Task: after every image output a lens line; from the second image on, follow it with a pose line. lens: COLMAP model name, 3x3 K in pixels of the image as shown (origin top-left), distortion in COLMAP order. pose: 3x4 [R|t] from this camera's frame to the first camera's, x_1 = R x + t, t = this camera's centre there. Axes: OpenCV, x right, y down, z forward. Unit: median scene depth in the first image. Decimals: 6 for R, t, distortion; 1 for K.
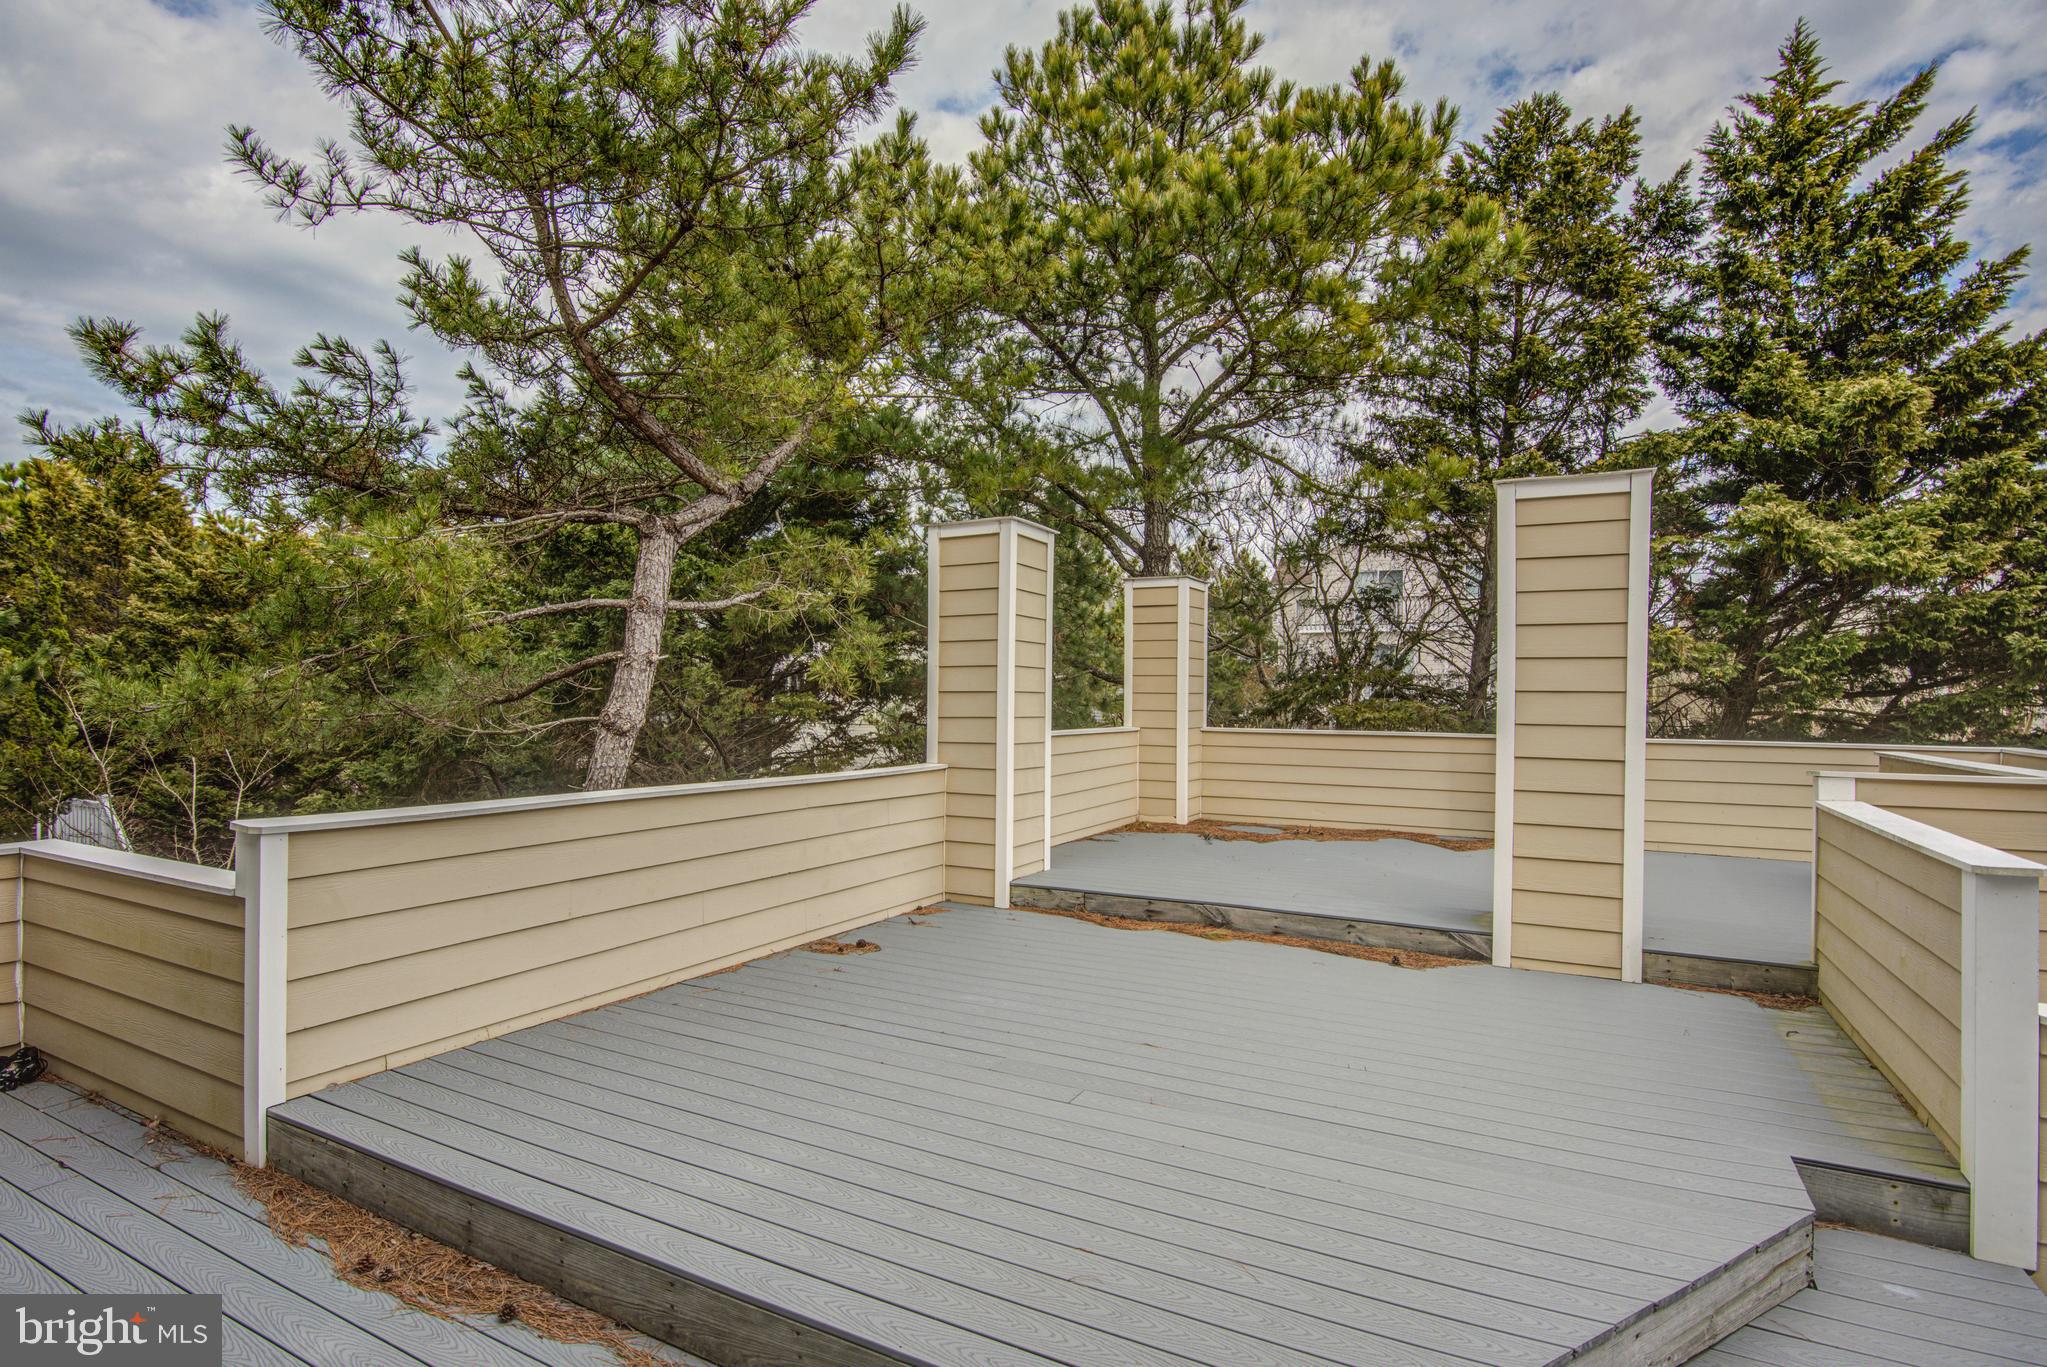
lens RADIAL K [[1022.2, 0, 1014.9], [0, 1022.2, 698.2], [0, 0, 1]] dist [-0.015002, 0.000601]
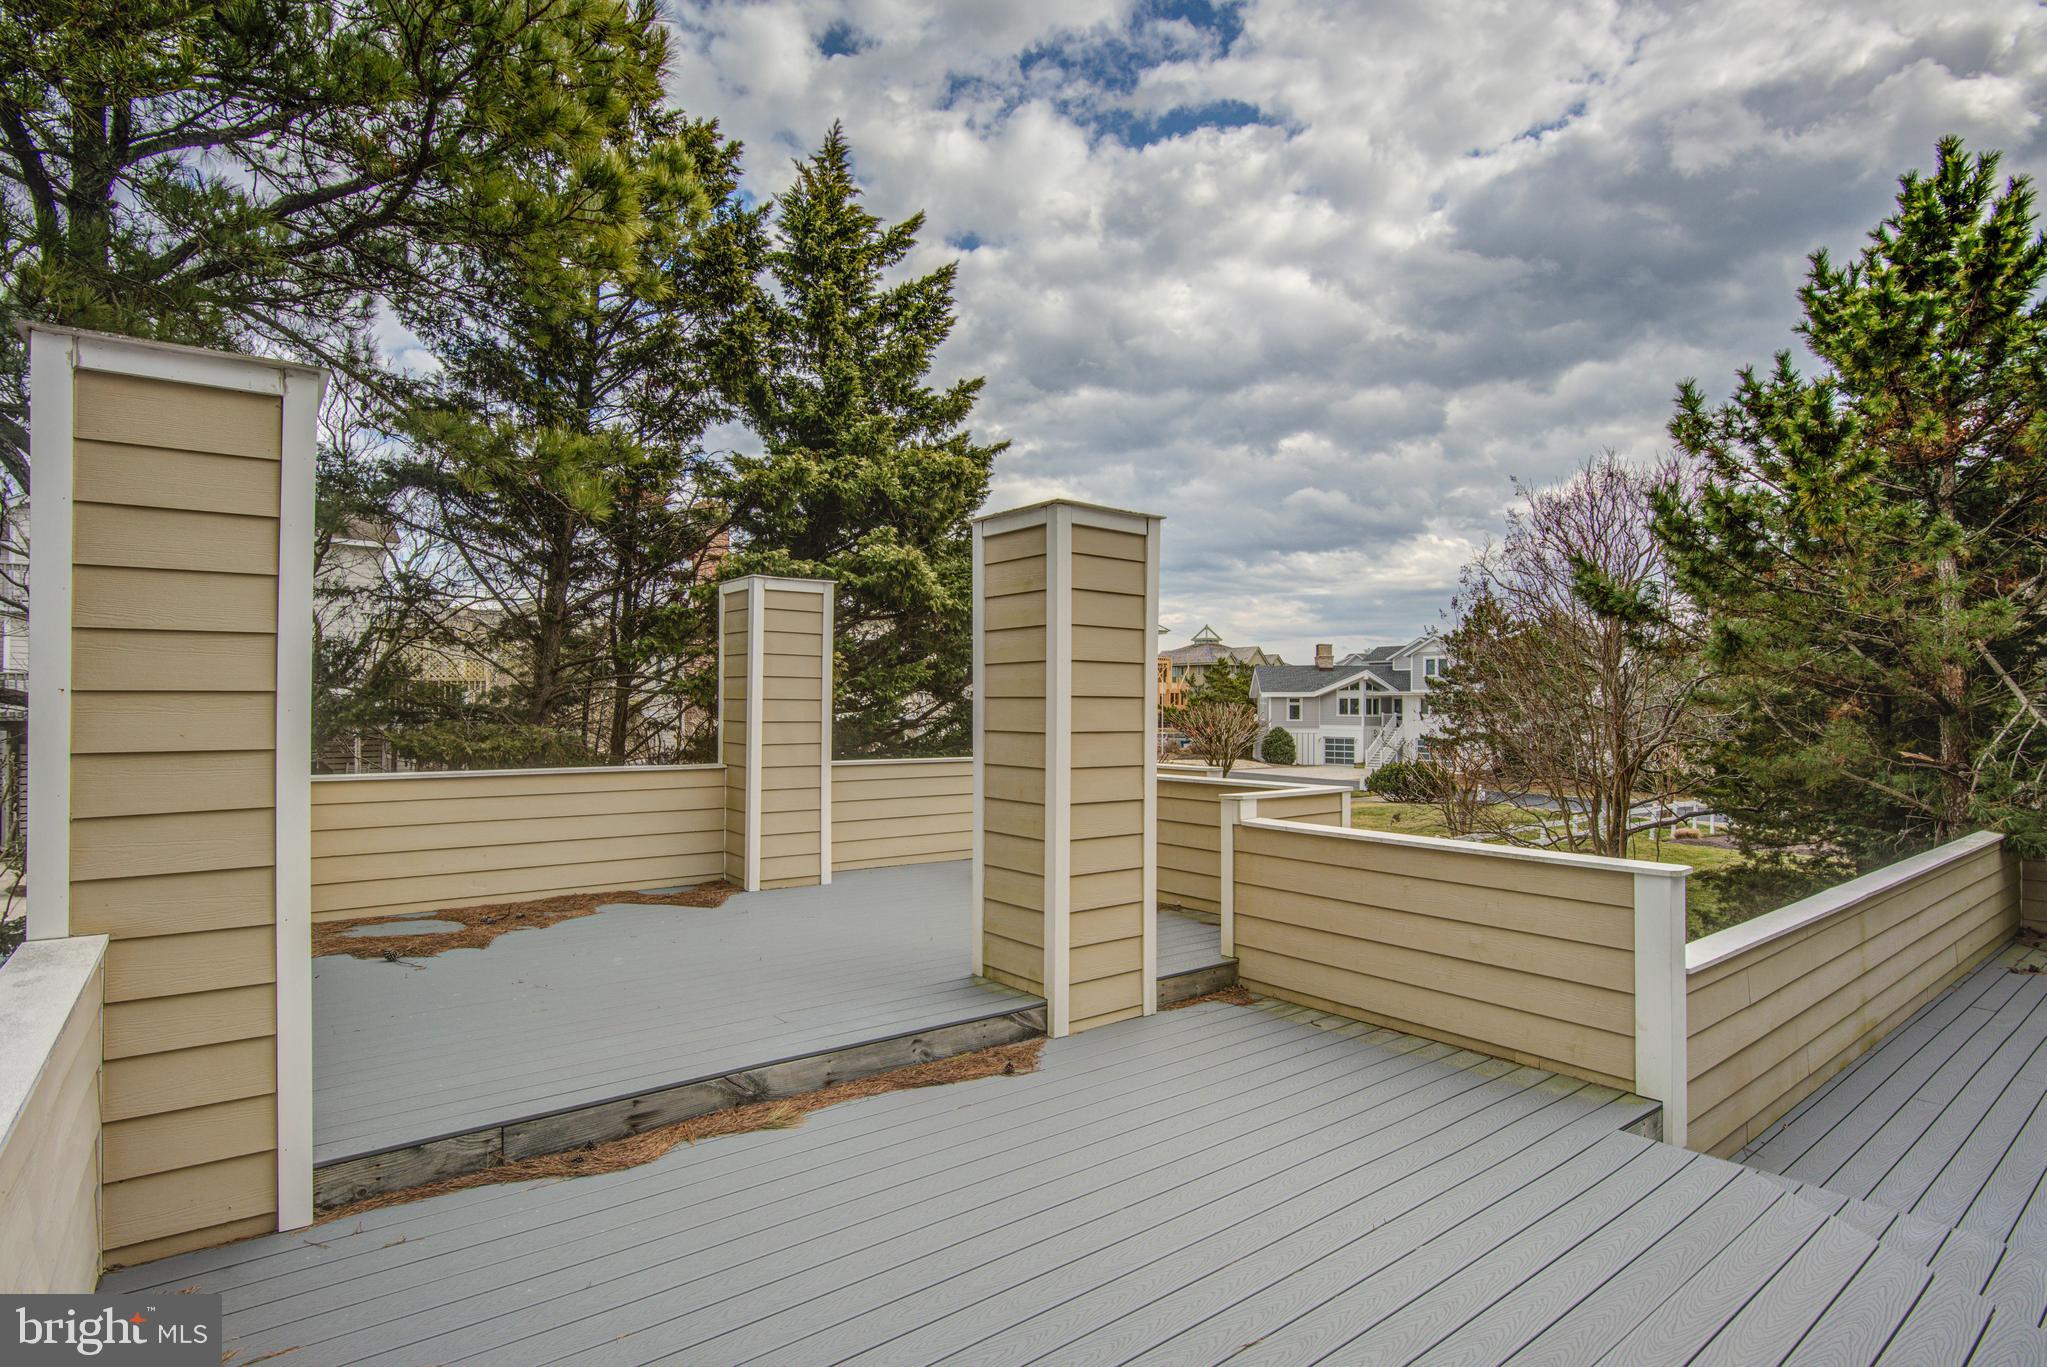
lens RADIAL K [[1023.1, 0, 1018.9], [0, 1023.1, 700.6], [0, 0, 1]] dist [-0.019705, -0.000143]
pose [[0.404381, -0.001222, 0.914590, -0.208203], [-0.001164, 0.999998, 0.001851, -0.021123], [-0.914590, -0.001813, 0.404379, 0.376266]]
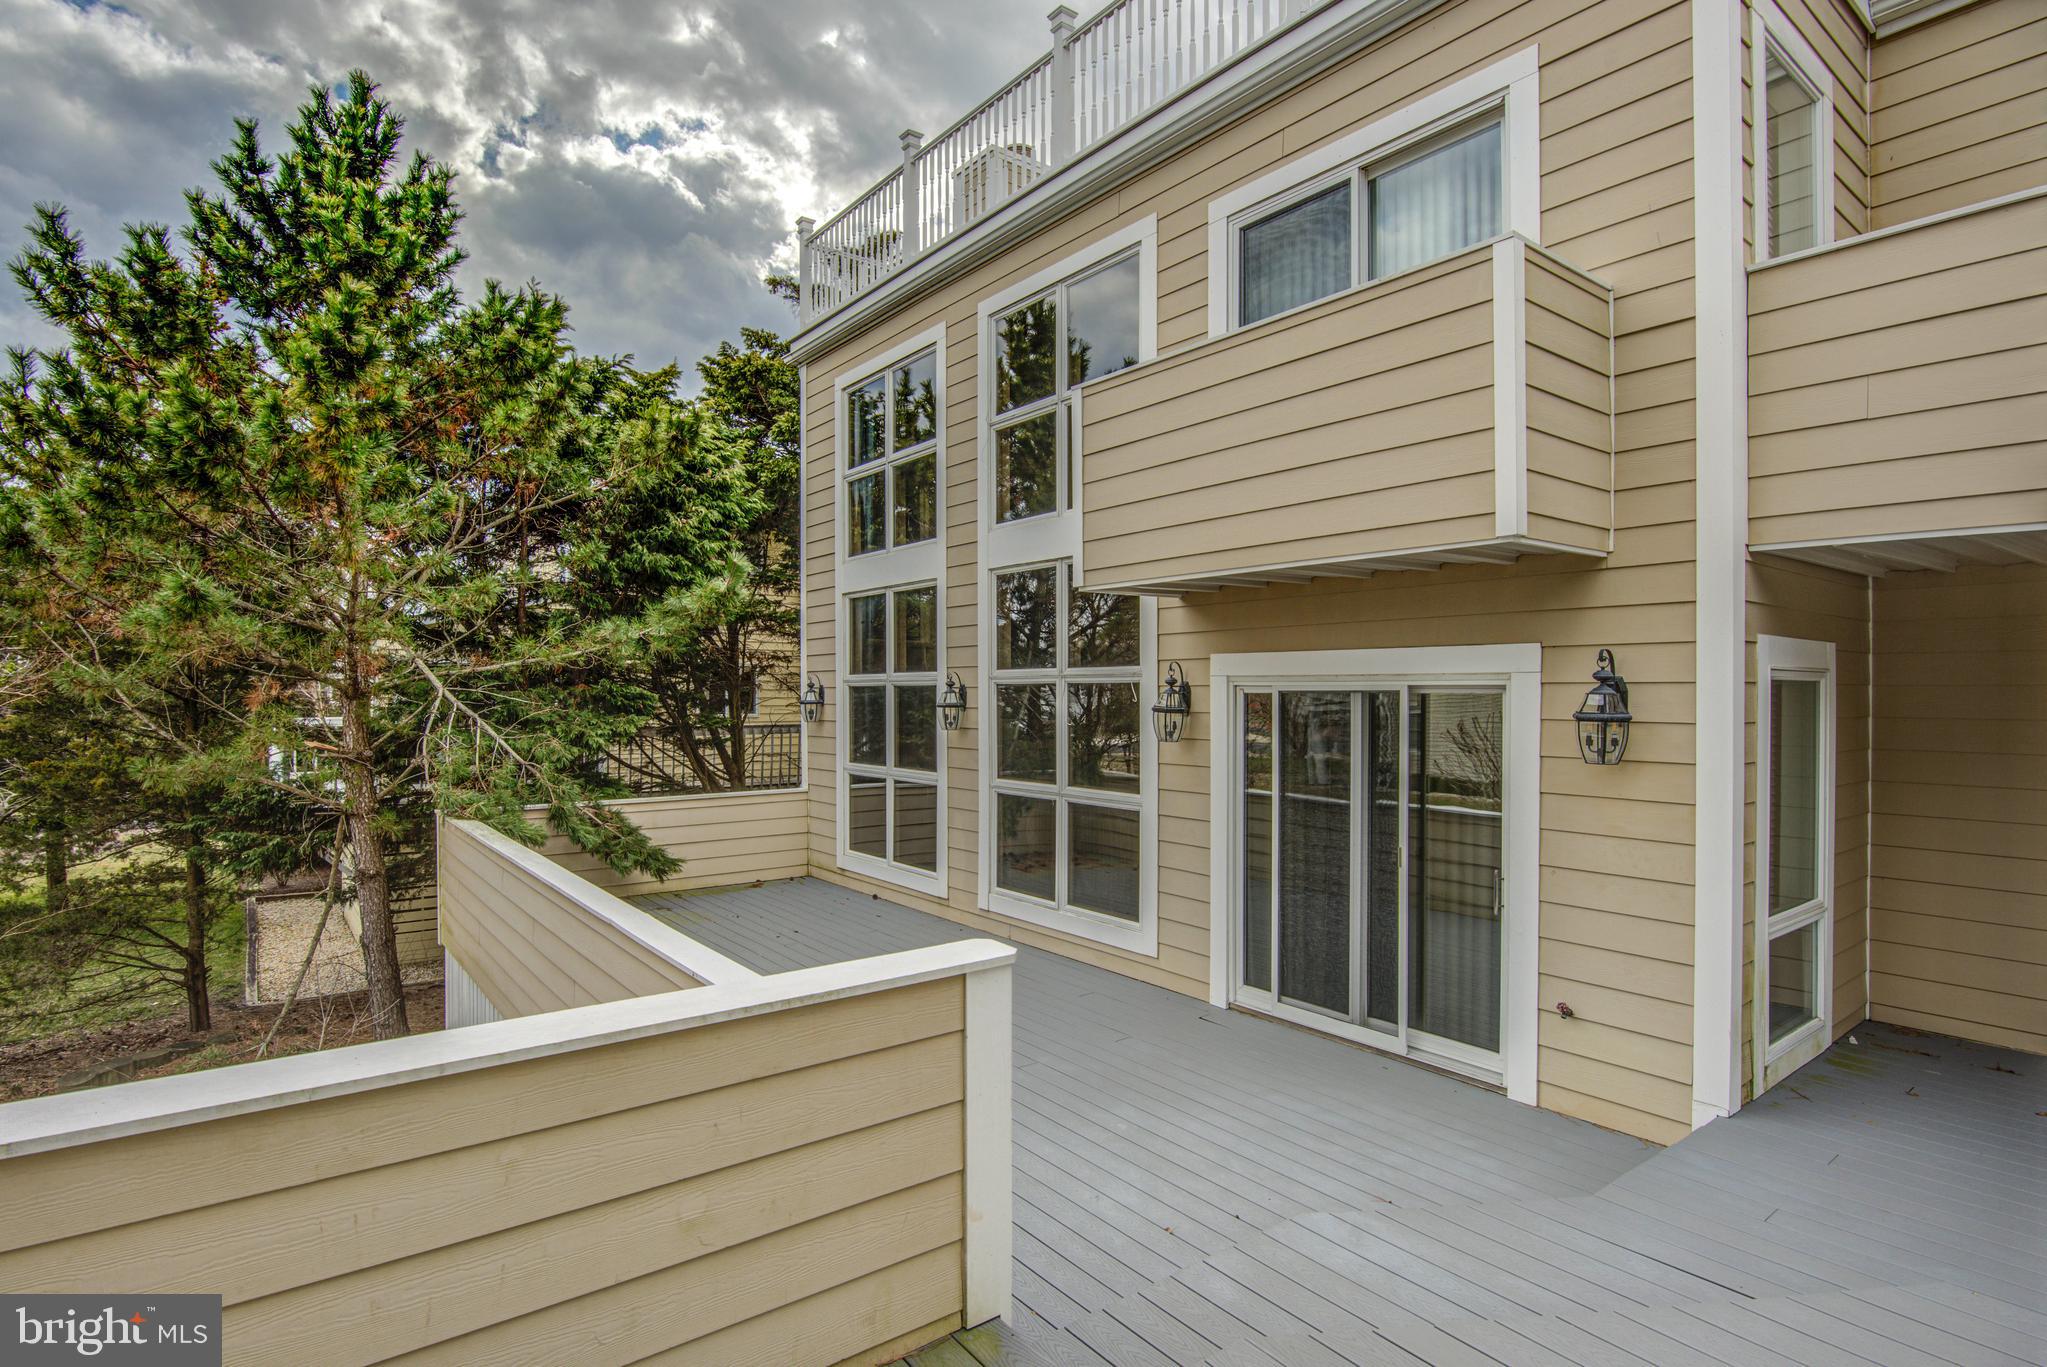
lens RADIAL K [[1022.2, 0, 1014.9], [0, 1022.2, 698.2], [0, 0, 1]] dist [-0.015002, 0.000601]
pose [[-0.909013, -0.010910, 0.416626, 0.167797], [-0.007358, 0.999922, 0.010130, -0.020999], [-0.416704, 0.006143, -0.909022, 0.543810]]
